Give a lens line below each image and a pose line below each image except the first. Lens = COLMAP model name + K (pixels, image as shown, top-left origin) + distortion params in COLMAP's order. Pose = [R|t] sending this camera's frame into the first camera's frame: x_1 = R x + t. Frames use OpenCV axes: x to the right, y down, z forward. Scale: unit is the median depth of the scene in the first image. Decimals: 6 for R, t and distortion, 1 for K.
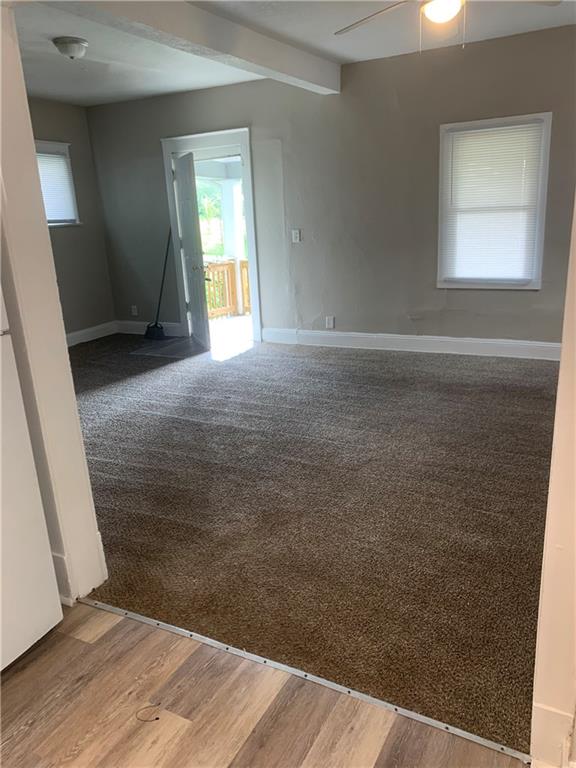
lens RADIAL K [[594.9, 0, 291.5], [0, 594.9, 381.6], [0, 0, 1]] dist [0.011749, 0.000455]
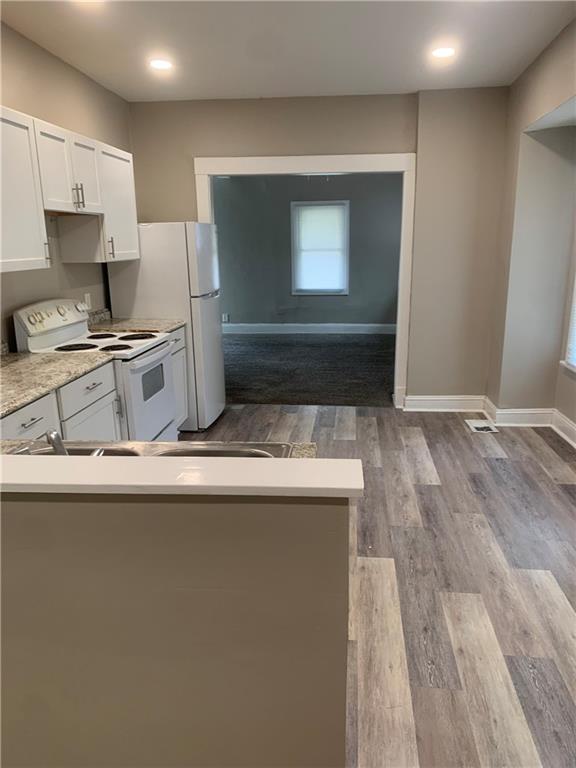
lens RADIAL K [[594.9, 0, 285.3], [0, 594.9, 388.7], [0, 0, 1]] dist [0.011749, 0.000455]
pose [[0.931090, -0.057011, 0.360307, -0.425325], [0.072984, 0.996855, -0.030870, 0.170697], [-0.357414, 0.055039, 0.932323, -0.595779]]
